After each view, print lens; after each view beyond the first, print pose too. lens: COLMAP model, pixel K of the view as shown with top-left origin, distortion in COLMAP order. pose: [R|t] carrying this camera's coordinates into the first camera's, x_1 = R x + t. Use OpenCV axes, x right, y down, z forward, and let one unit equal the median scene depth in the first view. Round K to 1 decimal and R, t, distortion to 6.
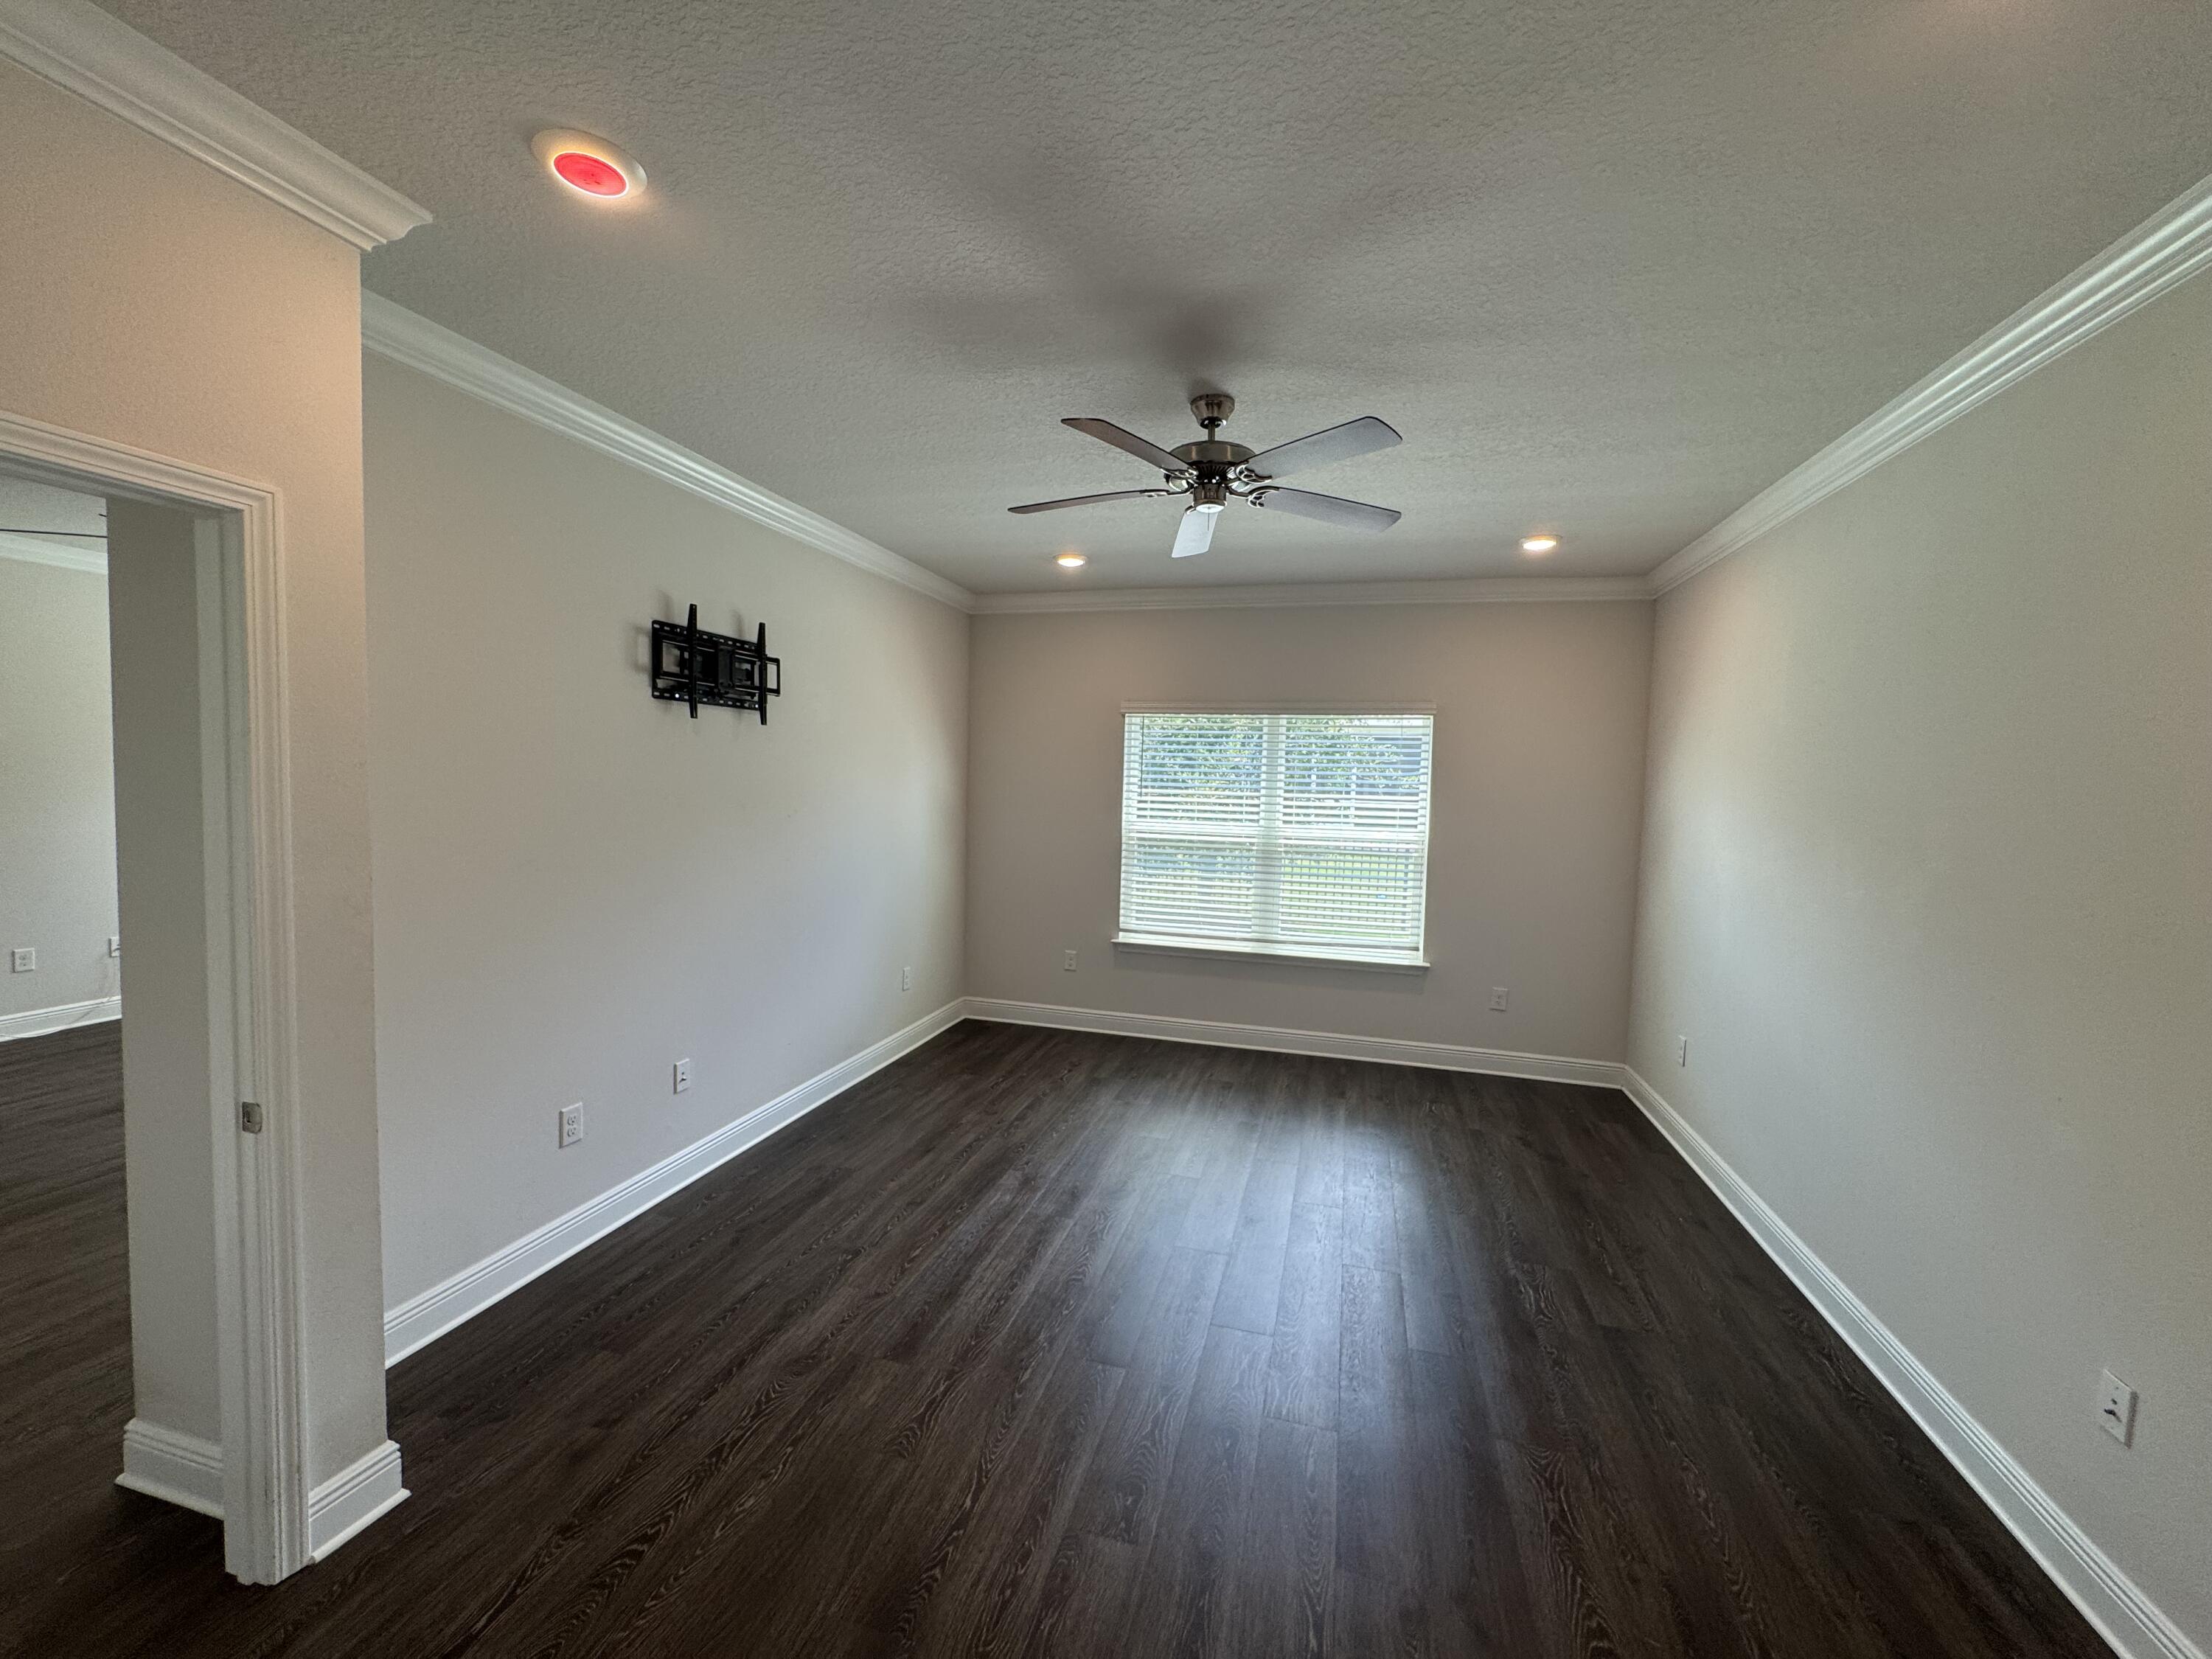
lens RADIAL K [[889.9, 0, 1107.3], [0, 889.9, 822.9], [0, 0, 1]] dist [-0.000475, -0.000096]
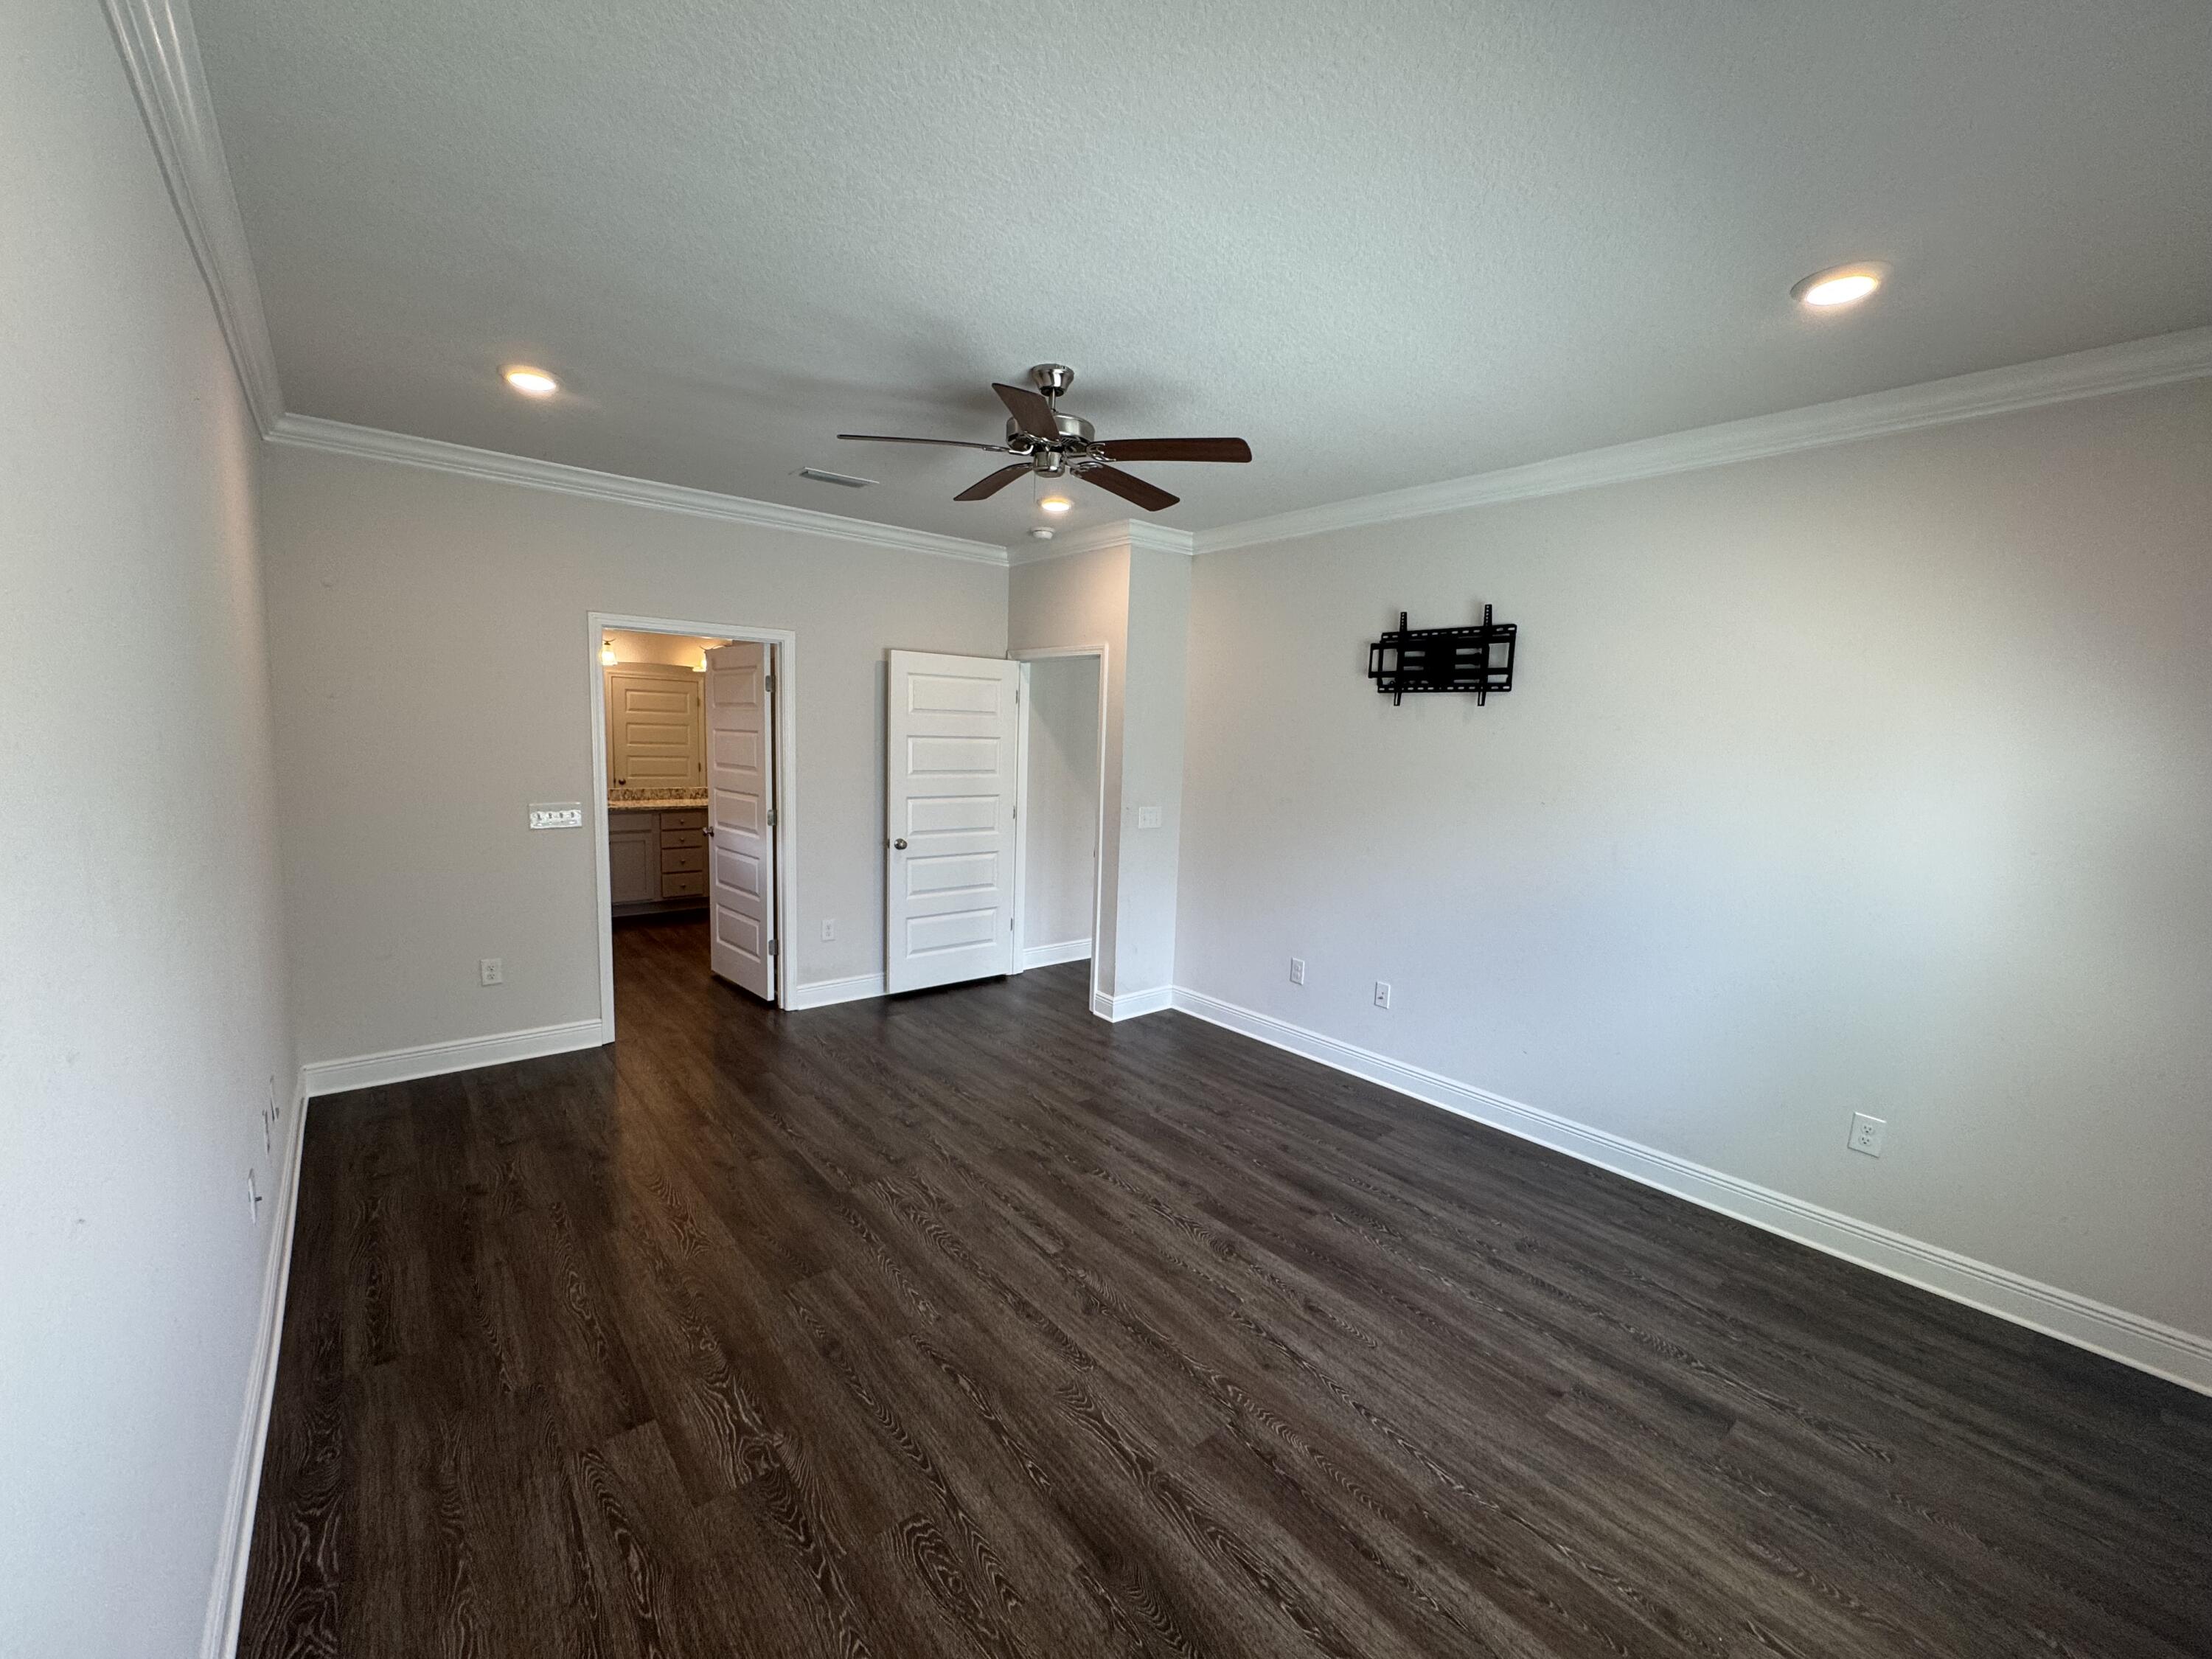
lens RADIAL K [[889.9, 0, 1101.0], [0, 889.9, 828.0], [0, 0, 1]] dist [-0.000475, -0.000096]
pose [[-0.572181, 0.041567, -0.819073, 0.737871], [-0.094394, 0.988740, 0.116119, -0.052537], [0.814677, 0.143756, -0.561815, 1.312852]]
